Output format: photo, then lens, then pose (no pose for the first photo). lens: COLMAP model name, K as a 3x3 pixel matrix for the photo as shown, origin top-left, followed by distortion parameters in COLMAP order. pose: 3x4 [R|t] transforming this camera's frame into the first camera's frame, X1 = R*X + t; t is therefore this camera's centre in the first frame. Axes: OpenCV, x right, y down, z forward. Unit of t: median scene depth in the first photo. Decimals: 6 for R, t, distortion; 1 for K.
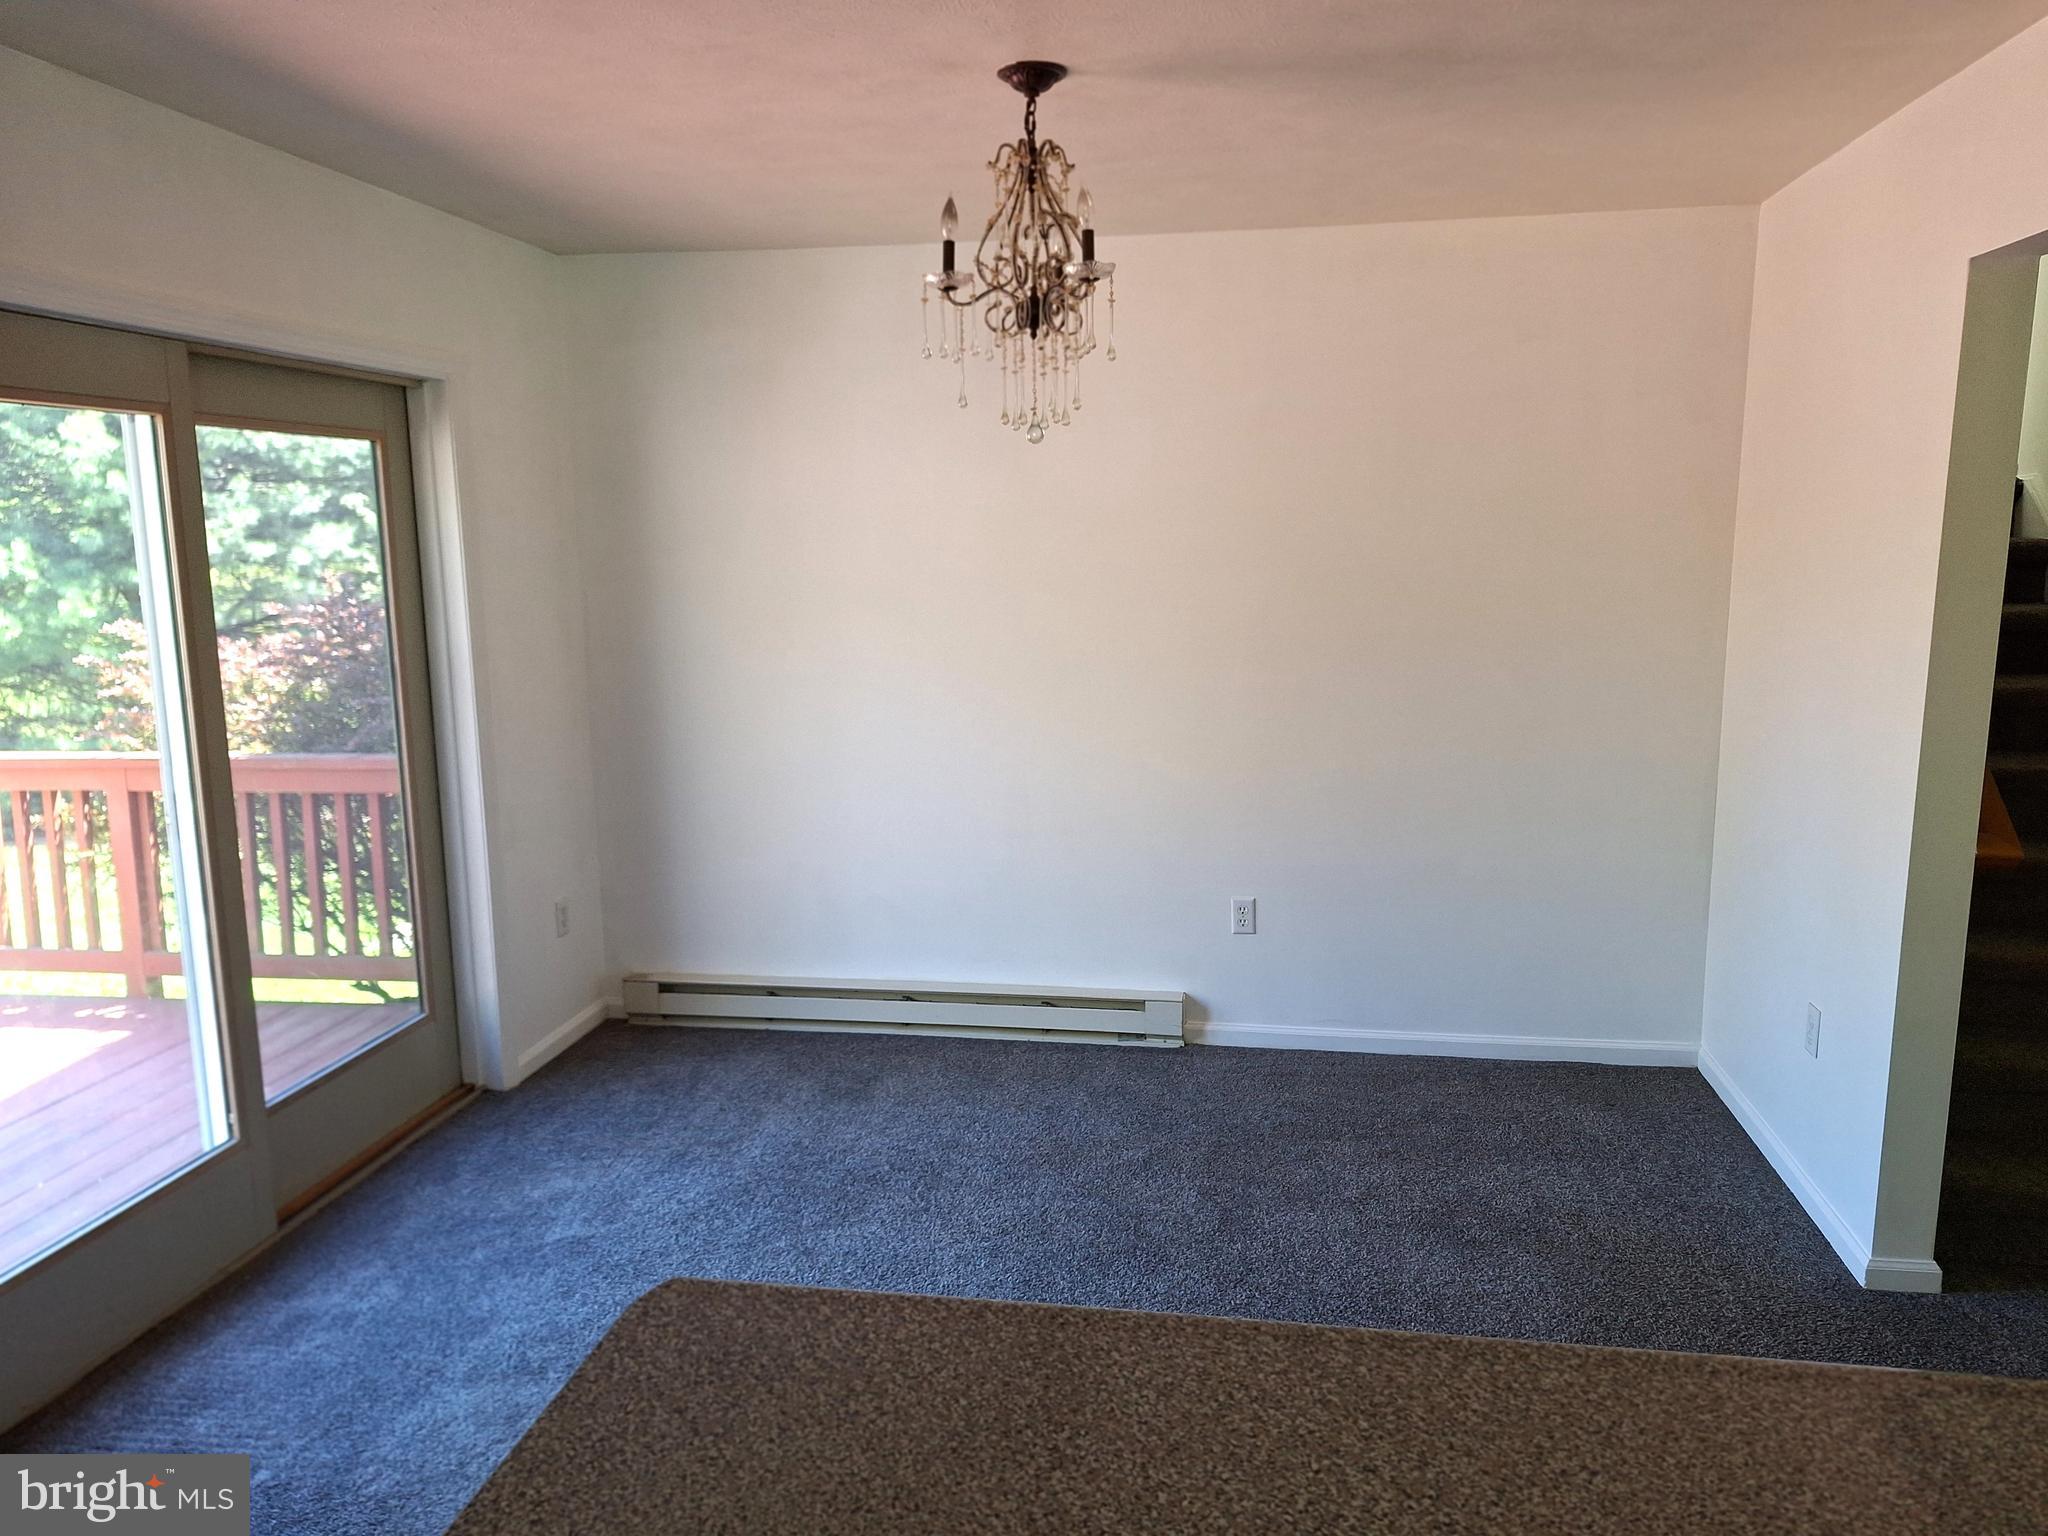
lens RADIAL K [[1421.3, 0, 1024.0], [0, 1421.3, 768.0], [0, 0, 1]] dist [0.002334, 0.000958]
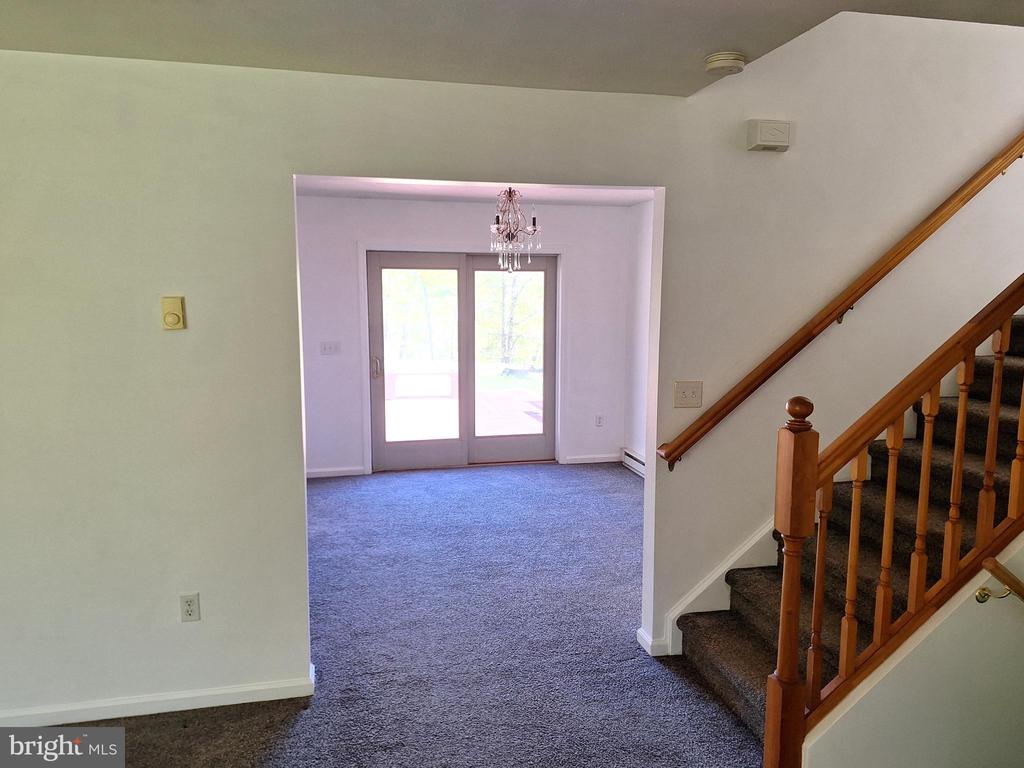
lens RADIAL K [[734.3, 0, 512.0], [0, 734.3, 384.0], [0, 0, 1]] dist [0.110429, -0.126256]
pose [[0.357972, 0.135211, -0.923891, 1.359722], [-0.164373, 0.983133, 0.080193, -0.089980], [0.919150, 0.123156, 0.374160, 0.271520]]
